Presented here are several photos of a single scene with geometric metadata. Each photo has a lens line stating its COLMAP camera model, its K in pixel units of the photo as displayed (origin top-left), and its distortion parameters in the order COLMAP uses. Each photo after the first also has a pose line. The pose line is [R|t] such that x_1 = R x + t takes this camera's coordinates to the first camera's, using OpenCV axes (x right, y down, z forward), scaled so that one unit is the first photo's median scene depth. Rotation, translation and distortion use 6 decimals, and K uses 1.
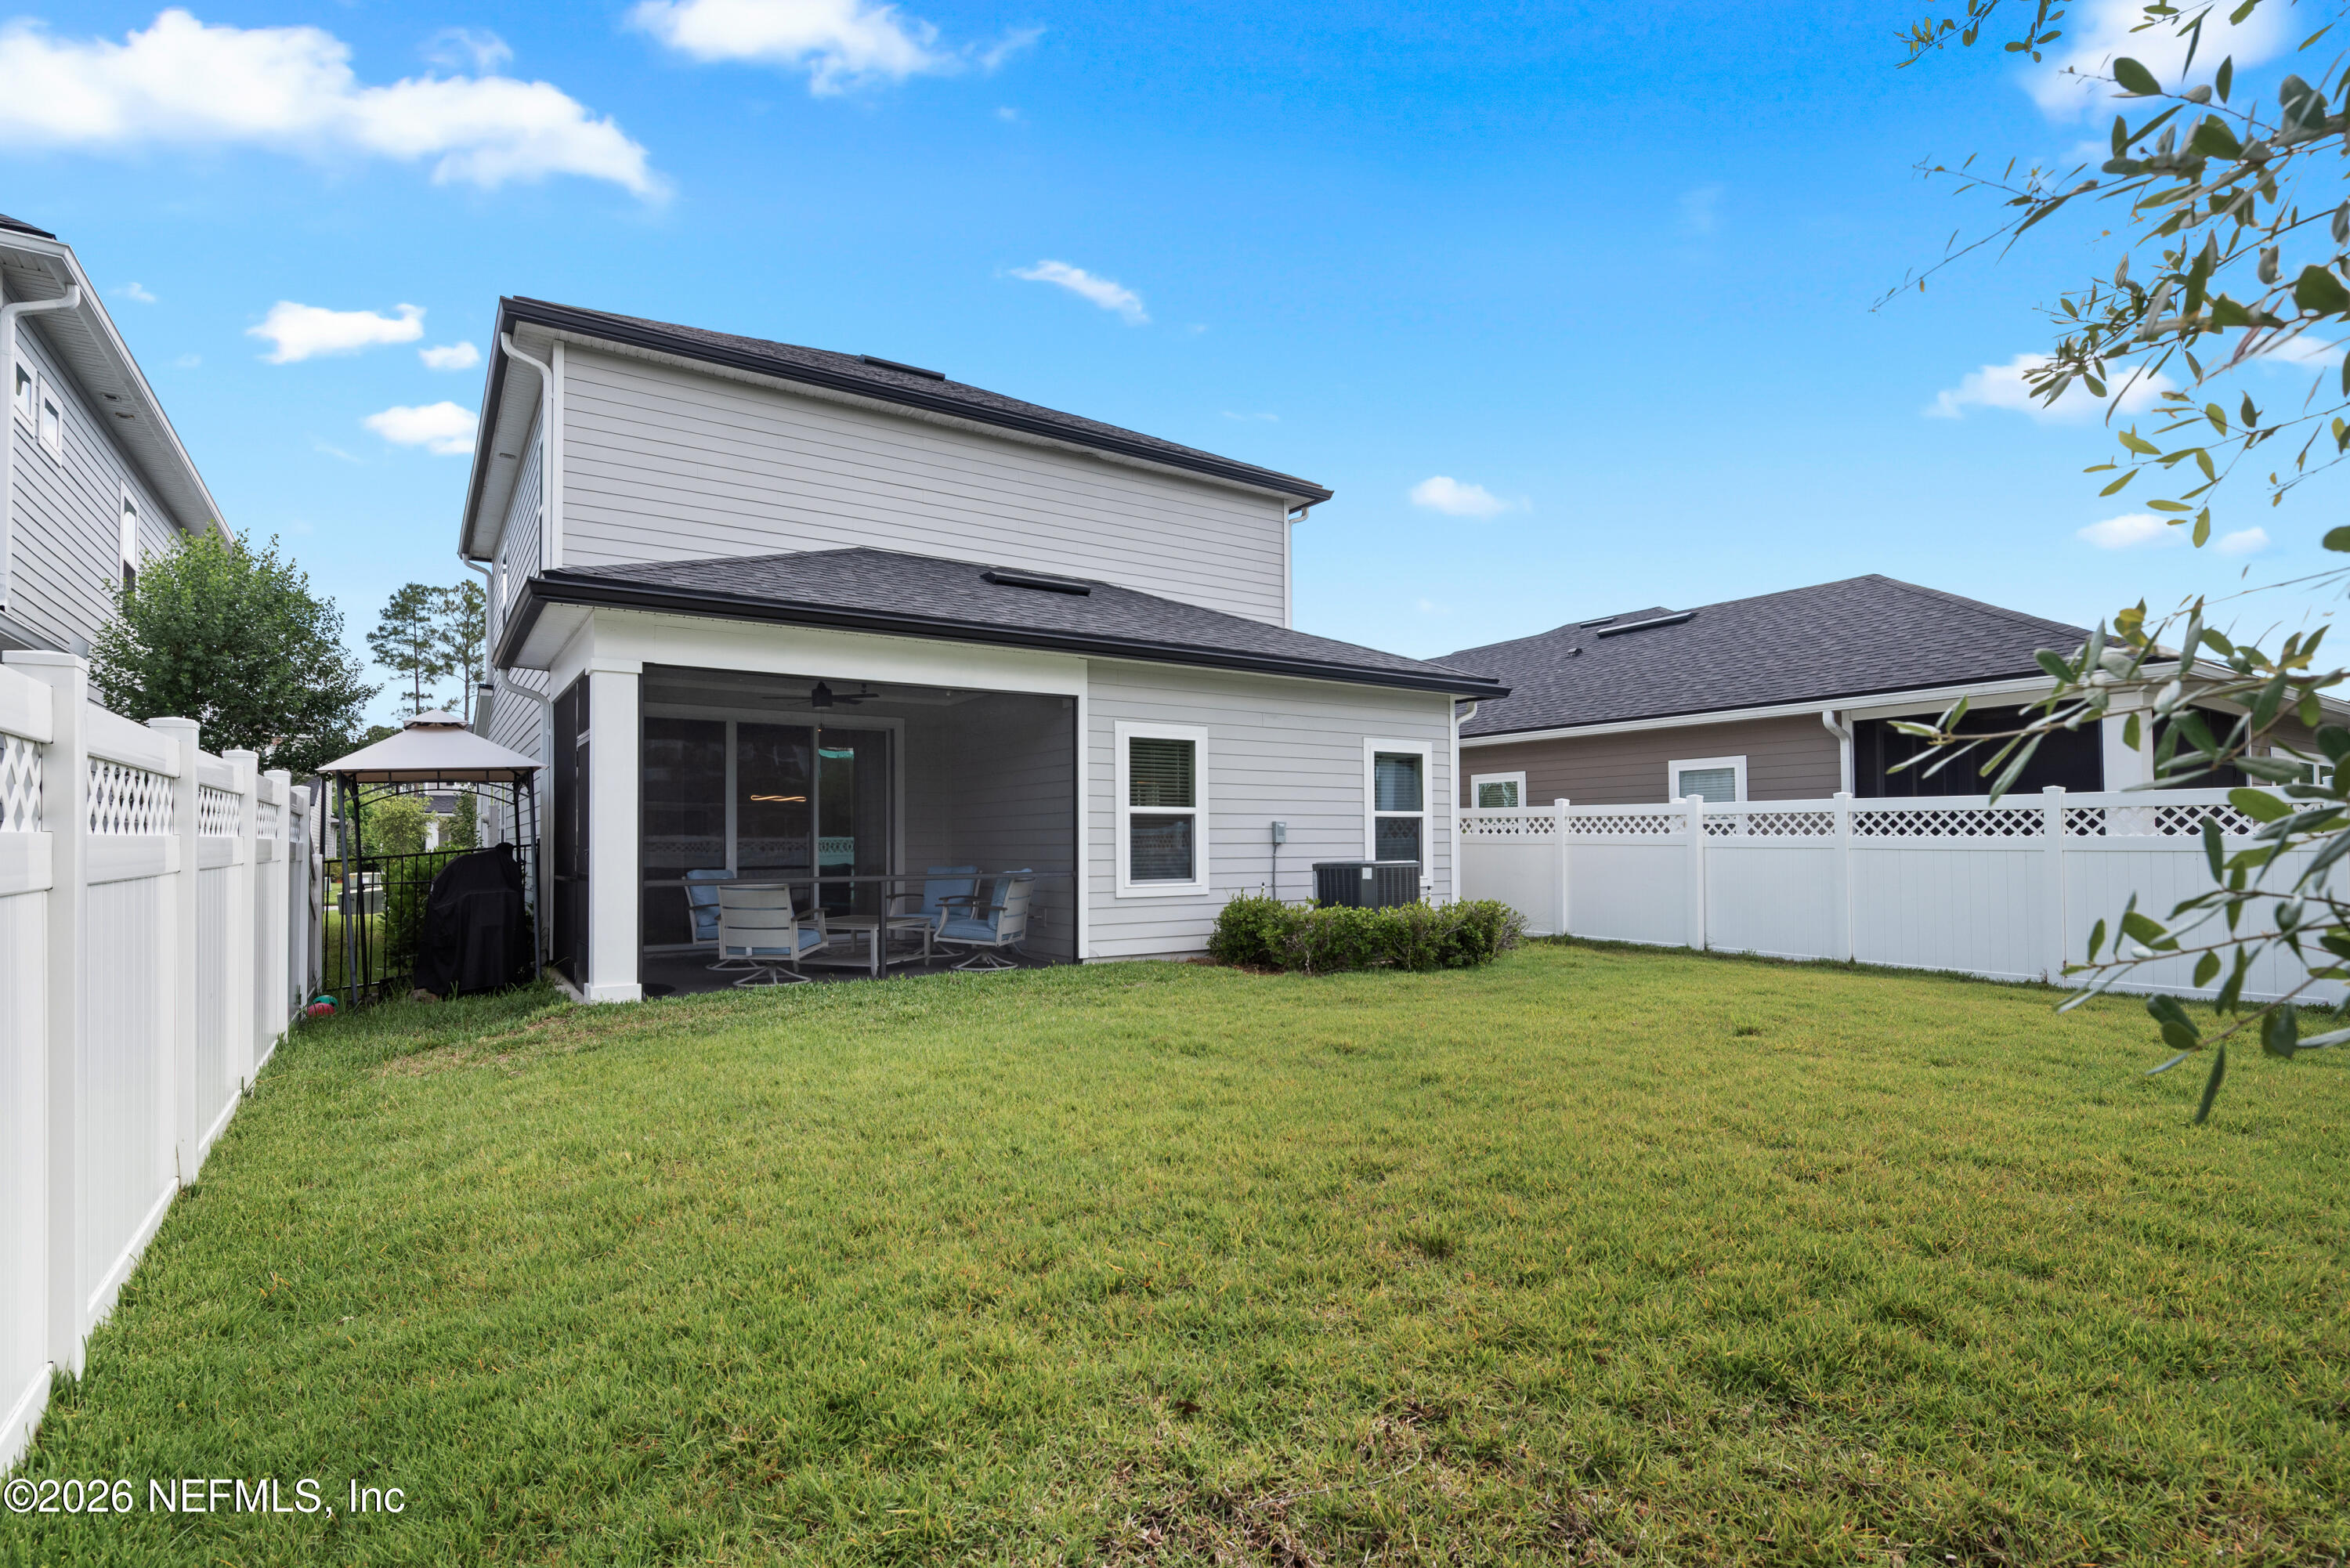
lens RADIAL K [[1130.0, 0, 1175.0], [0, 1130.0, 784.0], [0, 0, 1]] dist [0.001994, 0.000038]
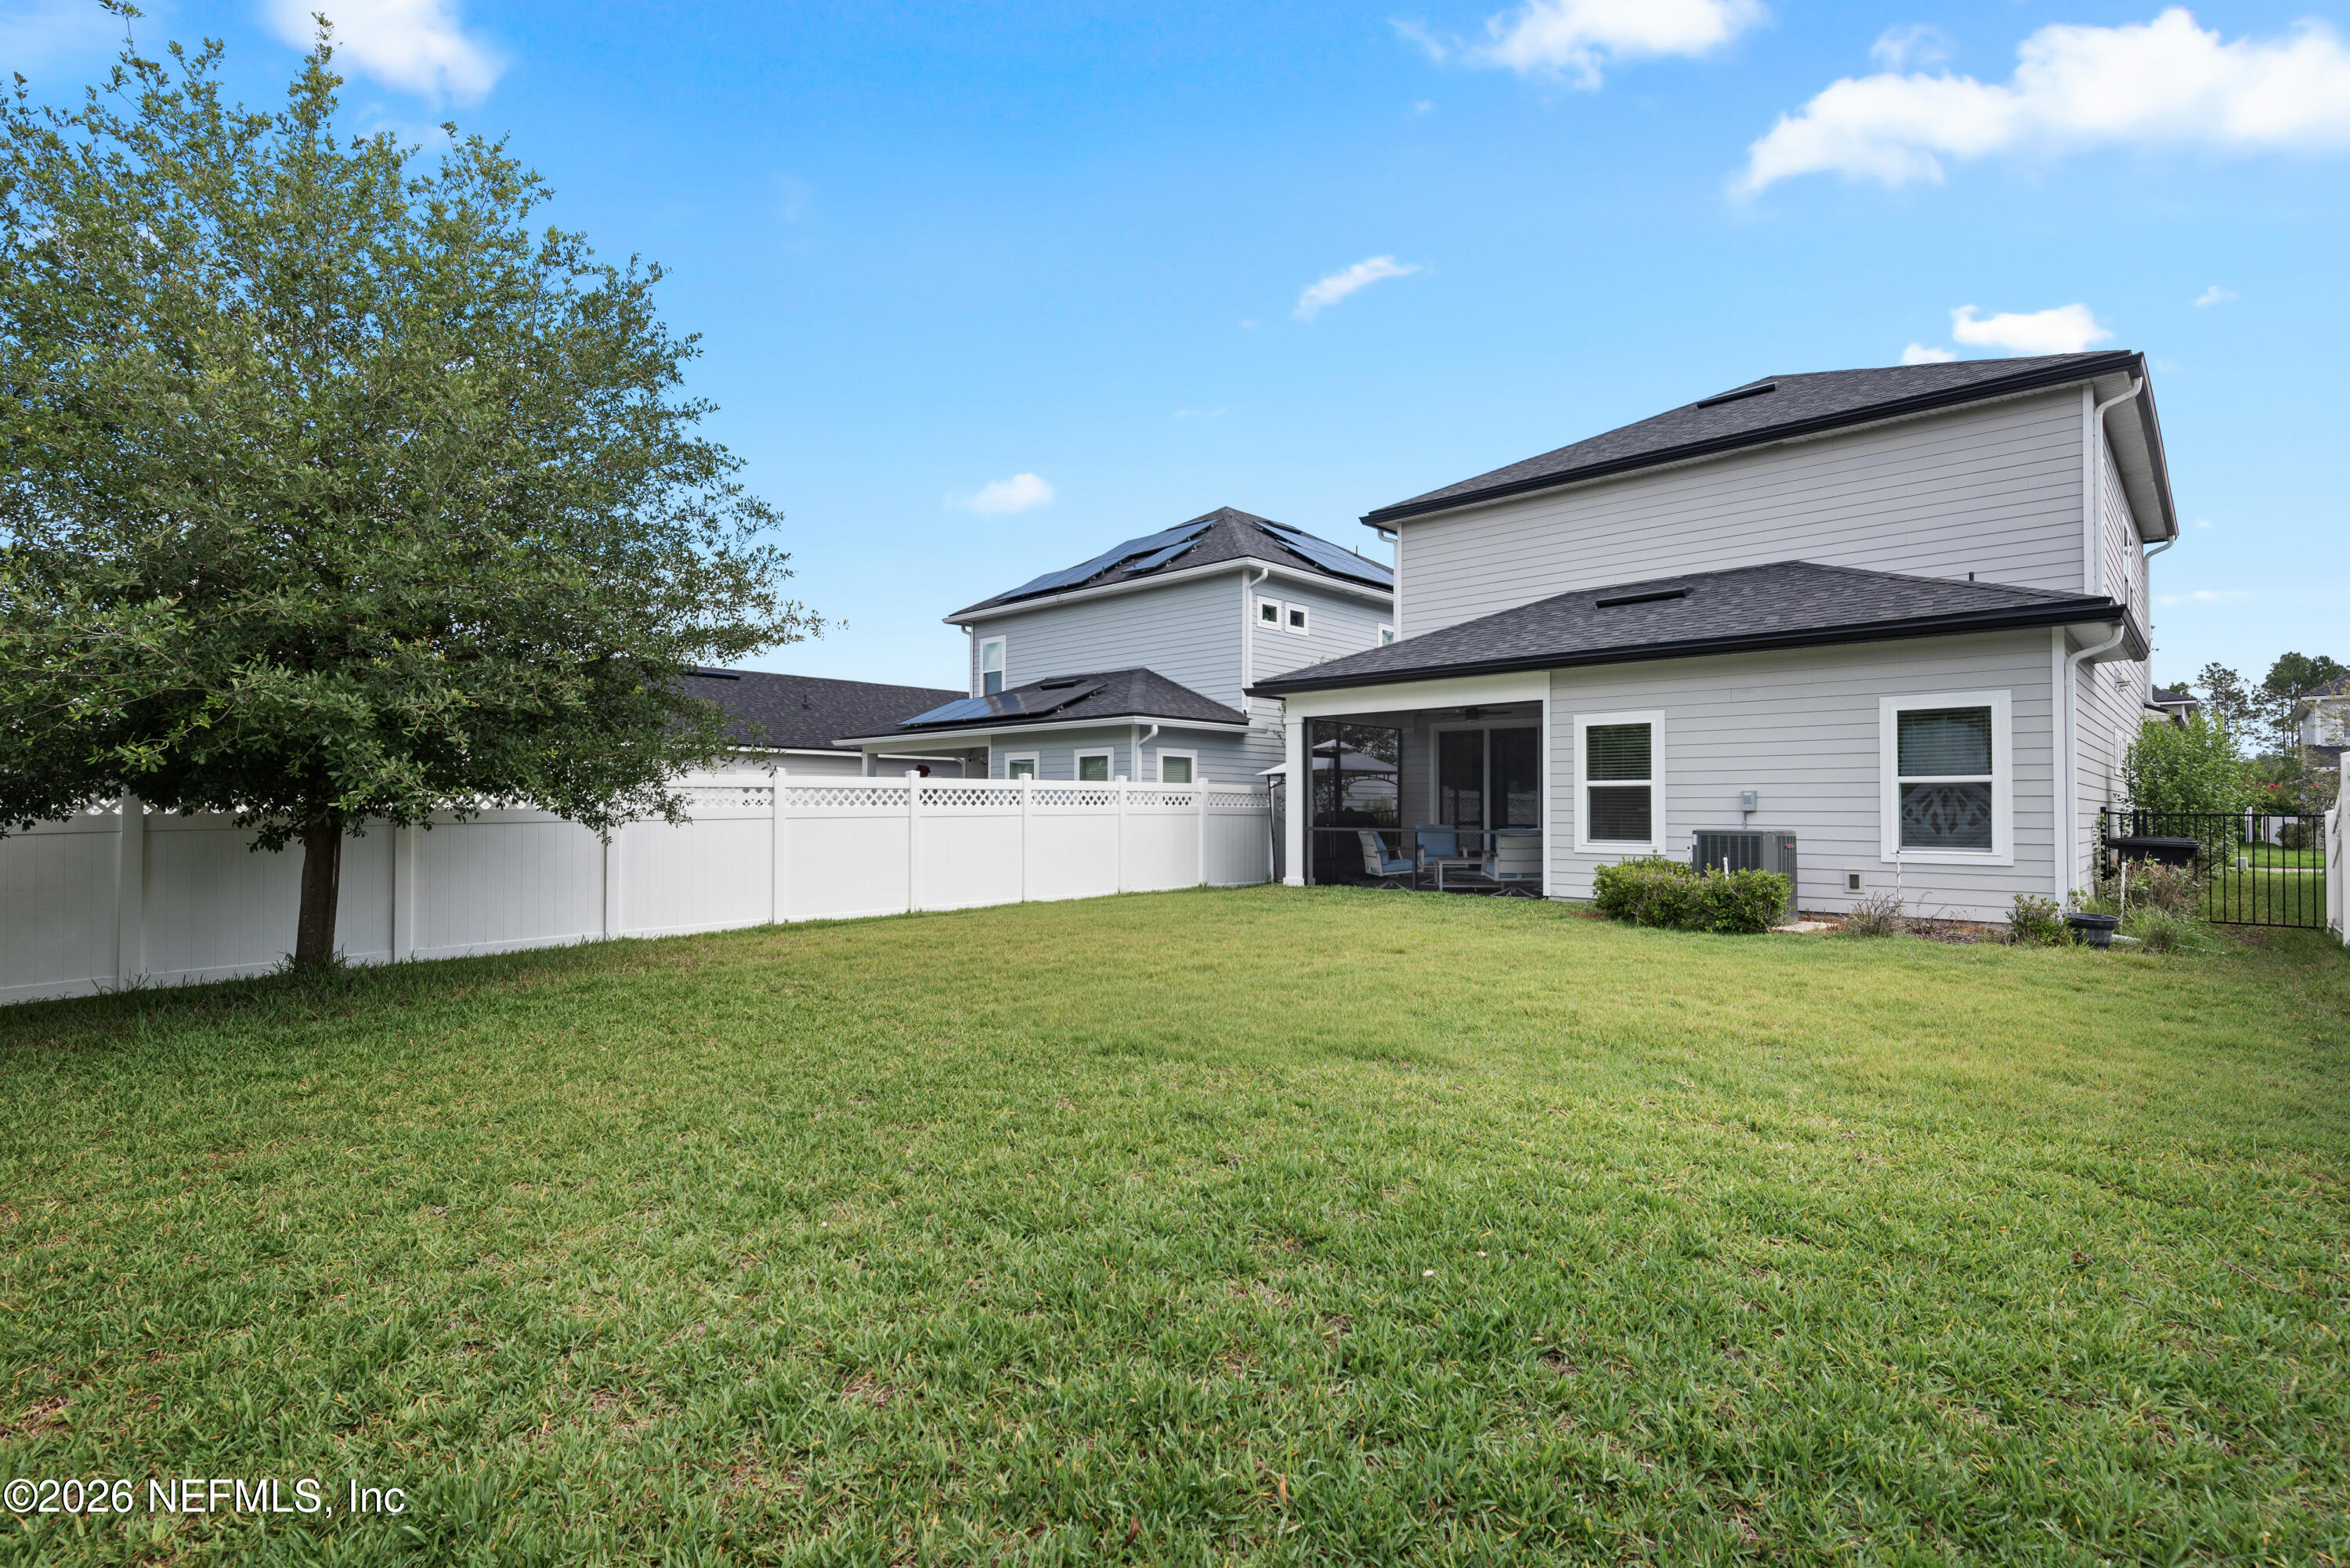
lens RADIAL K [[1130.0, 0, 1175.0], [0, 1130.0, 784.0], [0, 0, 1]] dist [0.001994, 0.000038]
pose [[0.217676, -0.018209, -0.975851, 1.068299], [0.041896, 0.999079, -0.009297, 0.015183], [0.975121, -0.038860, 0.218239, 0.264025]]
